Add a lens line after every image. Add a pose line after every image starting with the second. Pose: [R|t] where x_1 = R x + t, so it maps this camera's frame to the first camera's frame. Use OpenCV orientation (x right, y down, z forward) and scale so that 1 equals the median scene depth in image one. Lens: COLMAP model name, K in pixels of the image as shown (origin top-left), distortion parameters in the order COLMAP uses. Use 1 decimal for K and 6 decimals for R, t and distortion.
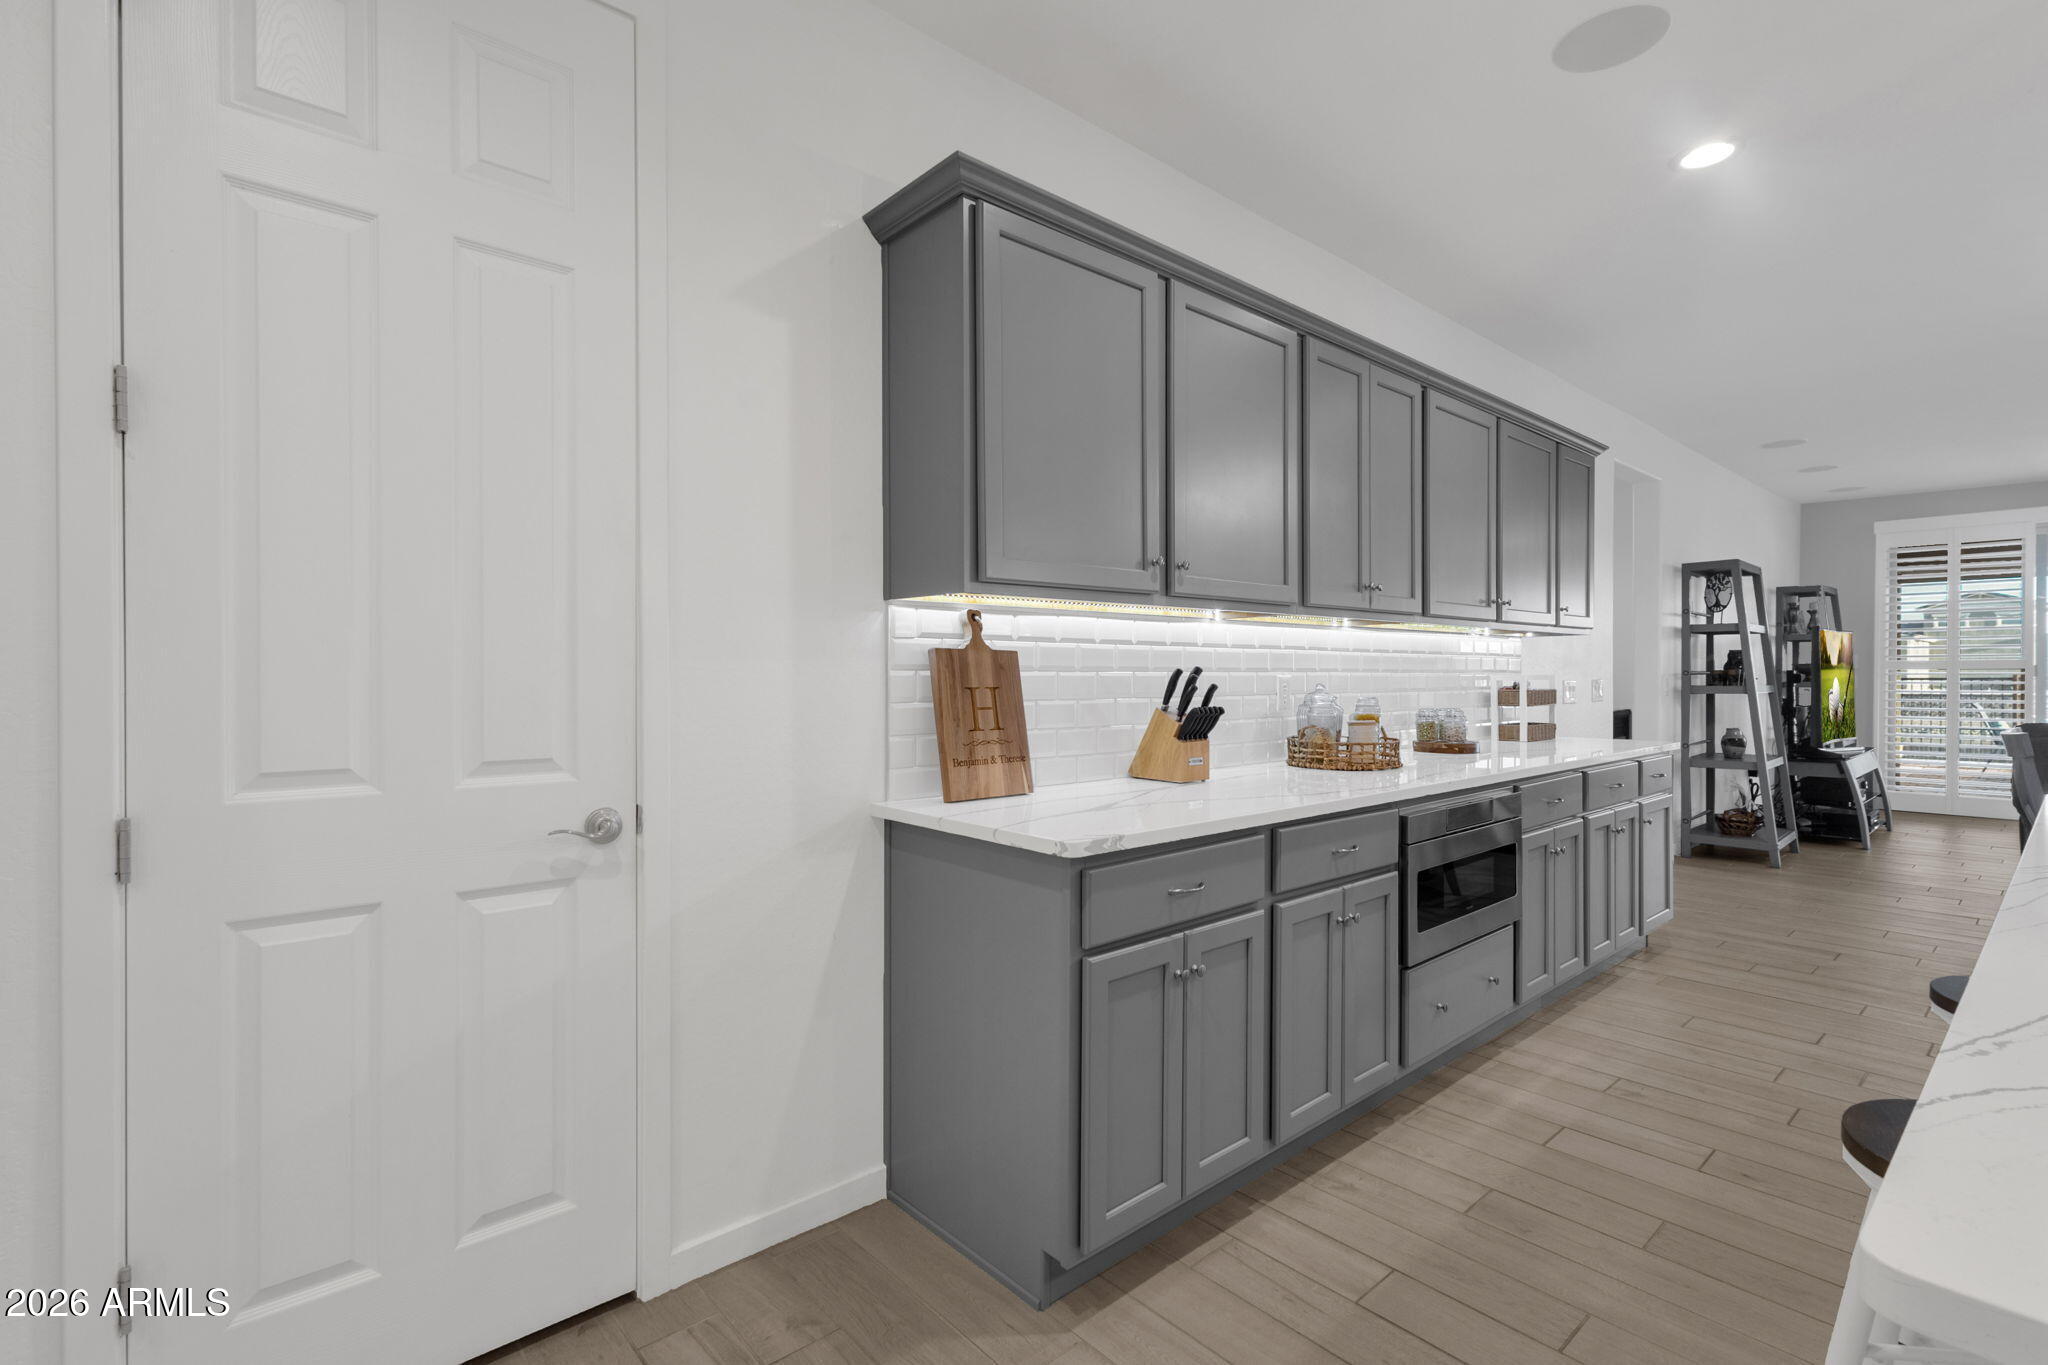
lens RADIAL K [[932.7, 0, 1018.3], [0, 932.7, 686.0], [0, 0, 1]] dist [-0.000595, 0.002593]
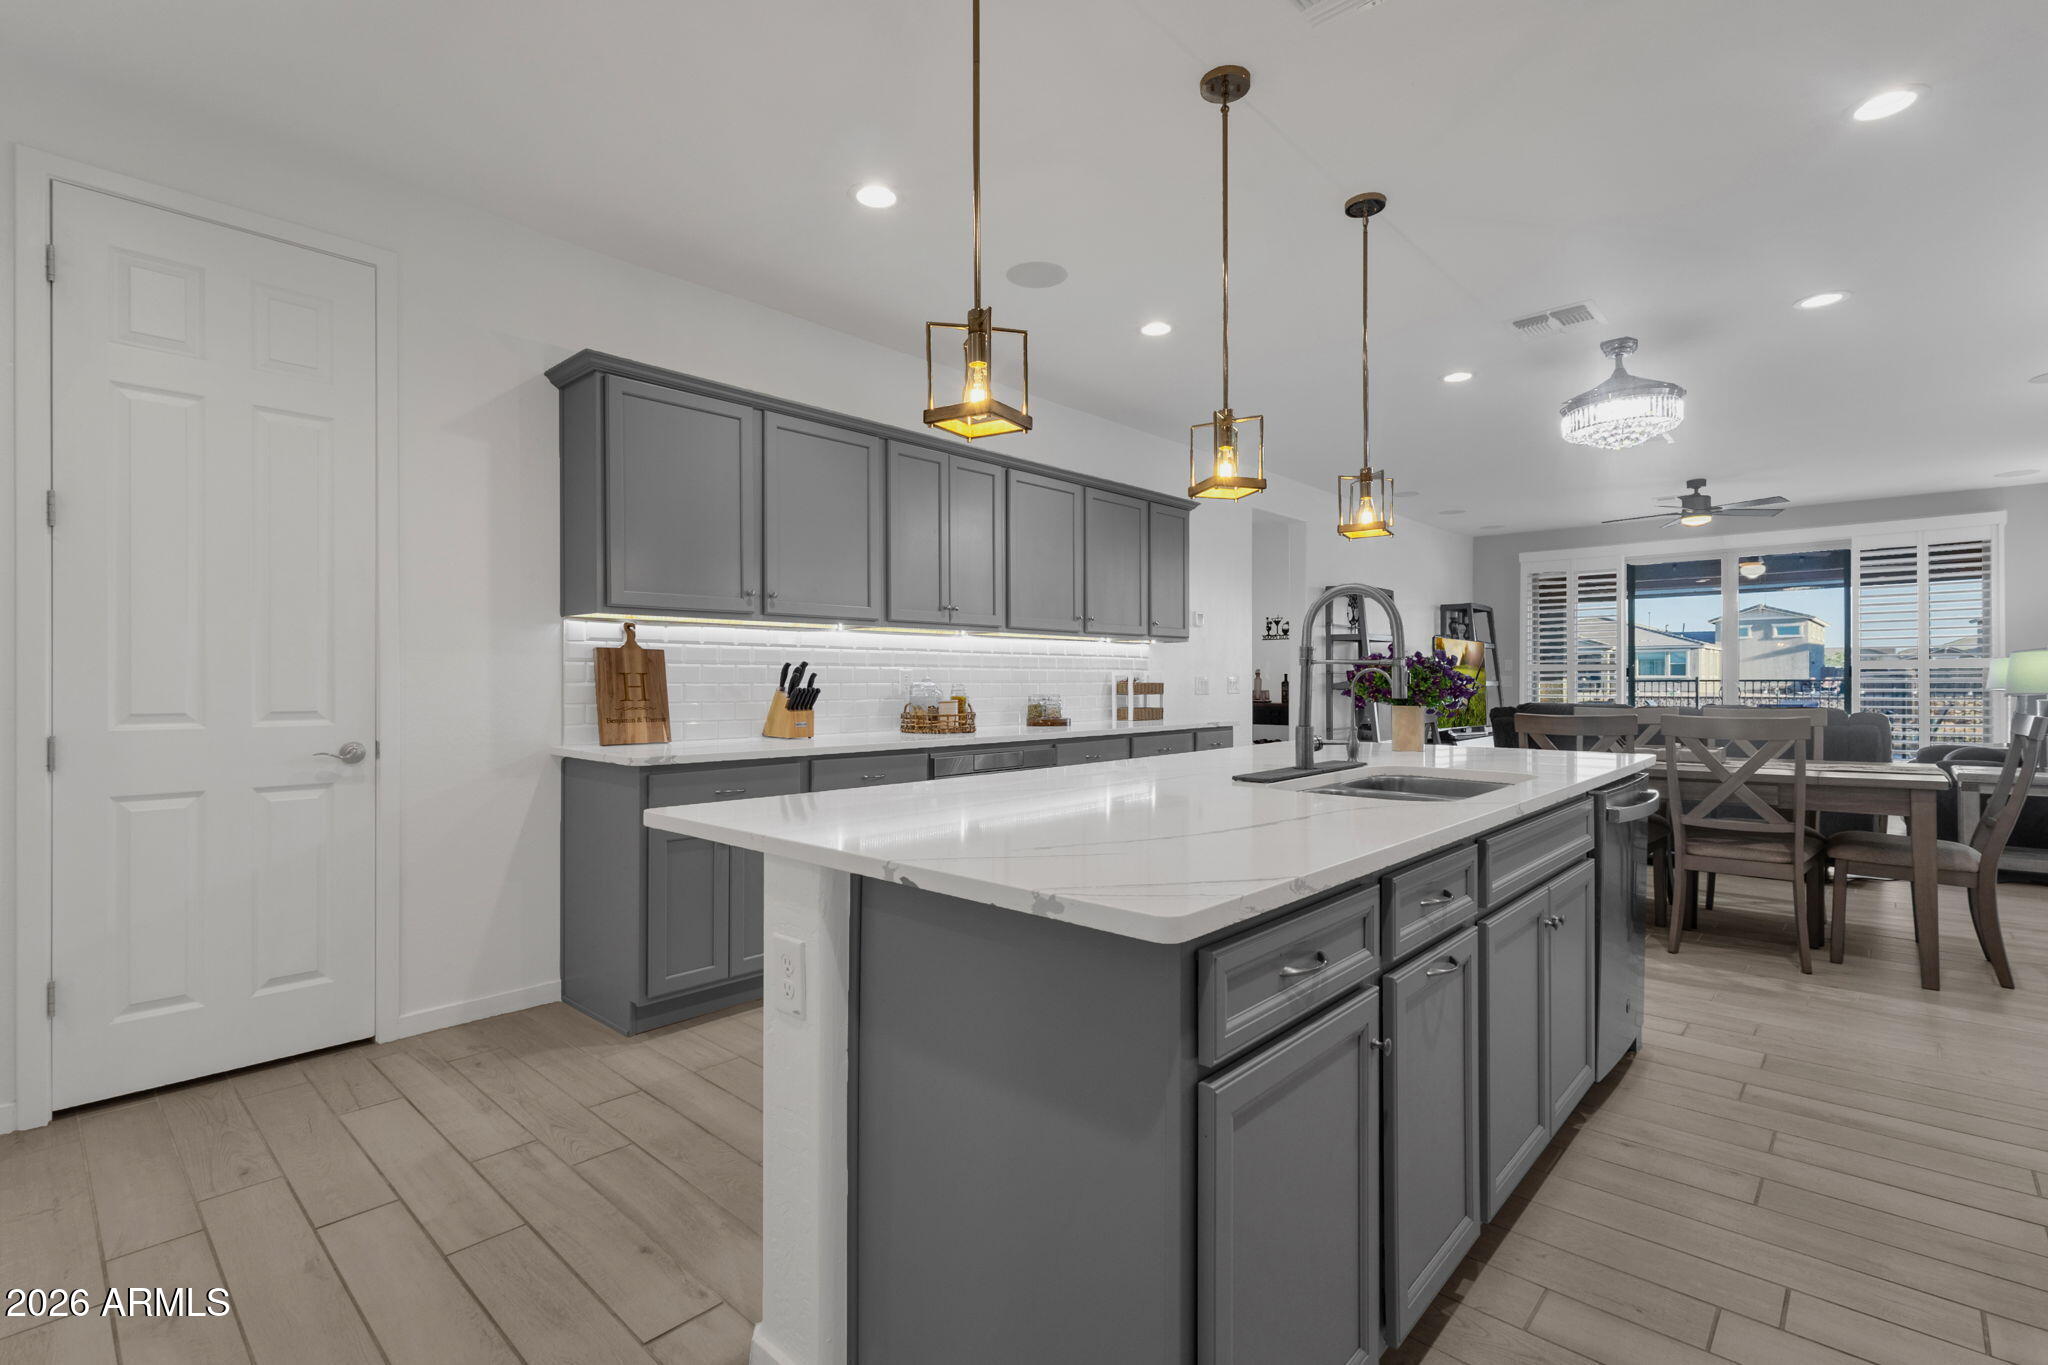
lens RADIAL K [[932.7, 0, 1020.1], [0, 932.7, 685.9], [0, 0, 1]] dist [-0.000595, 0.002593]
pose [[0.993779, 0.000446, 0.111366, 0.436837], [0.000164, 0.999985, -0.005472, 0.031870], [-0.111366, 0.005456, 0.993764, -0.620910]]
